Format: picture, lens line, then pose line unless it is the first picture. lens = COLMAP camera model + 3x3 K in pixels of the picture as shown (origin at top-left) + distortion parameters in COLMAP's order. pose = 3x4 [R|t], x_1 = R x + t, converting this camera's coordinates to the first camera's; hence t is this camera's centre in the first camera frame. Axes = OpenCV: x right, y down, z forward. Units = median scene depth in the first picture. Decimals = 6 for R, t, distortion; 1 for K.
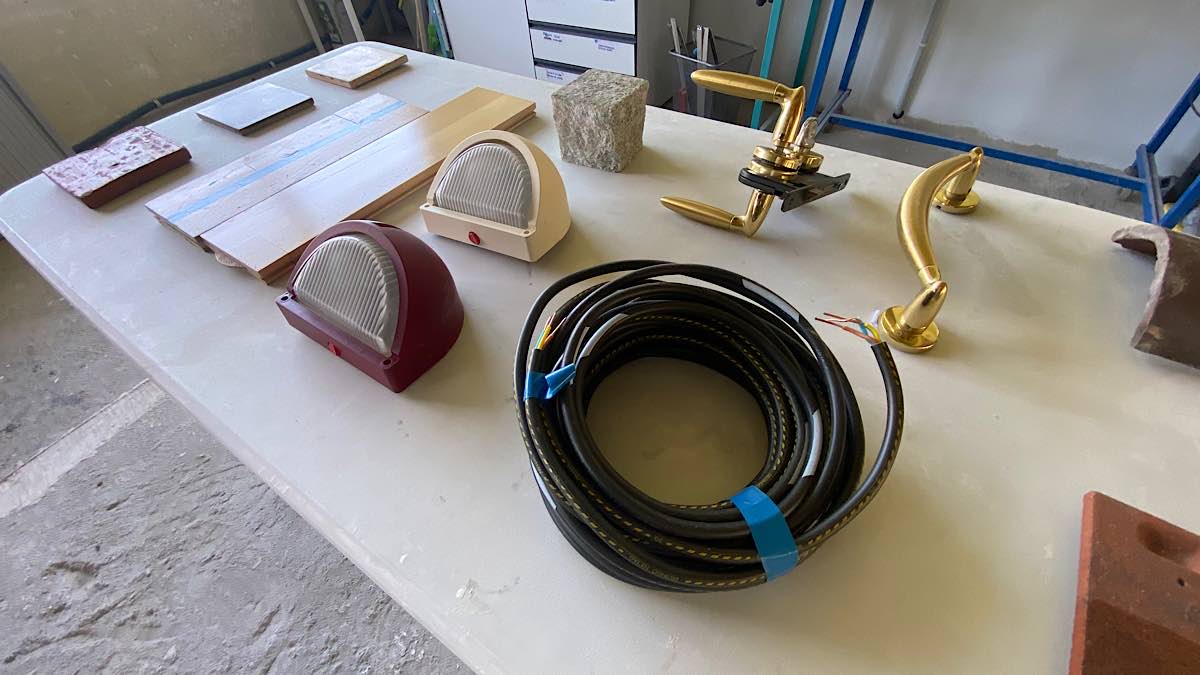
lens RADIAL K [[489.7, 0, 596.5], [0, 489.7, 334.0], [0, 0, 1]] dist [-0.004407, -0.000866]
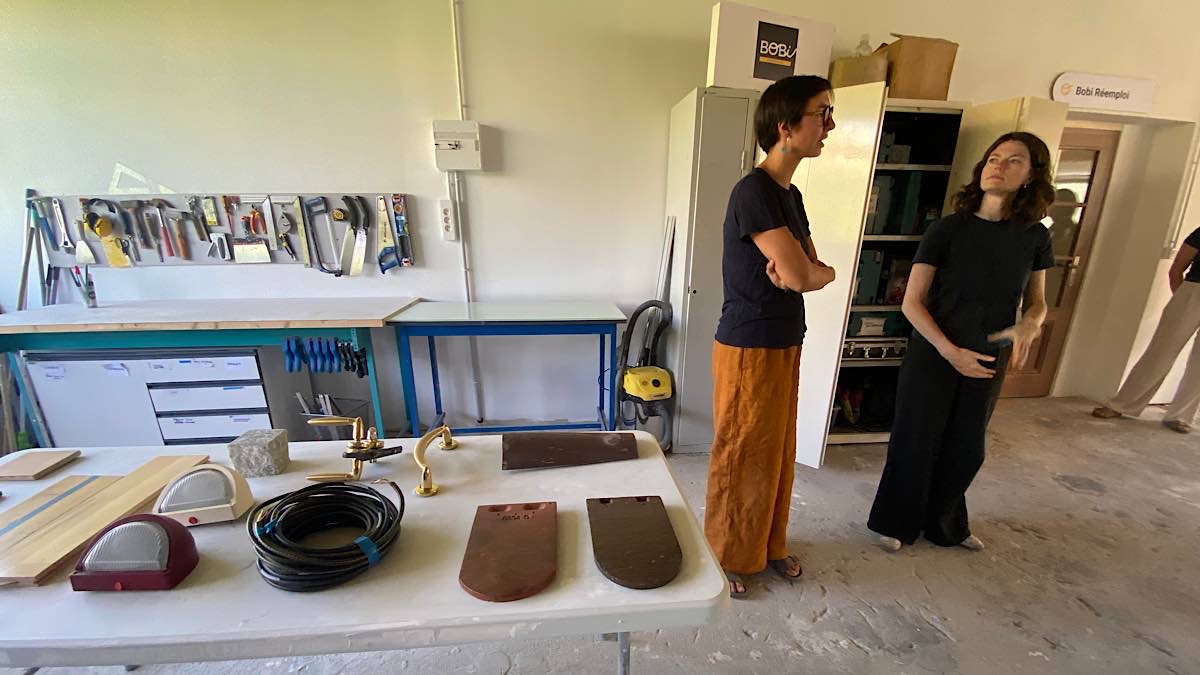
lens RADIAL K [[489.7, 0, 613.3], [0, 489.7, 381.9], [0, 0, 1]] dist [-0.004407, -0.000866]
pose [[0.757816, -0.141016, 0.637047, -0.127534], [0.450061, 0.819881, -0.353894, 0.640978], [-0.472398, 0.554897, 0.684784, -1.122322]]
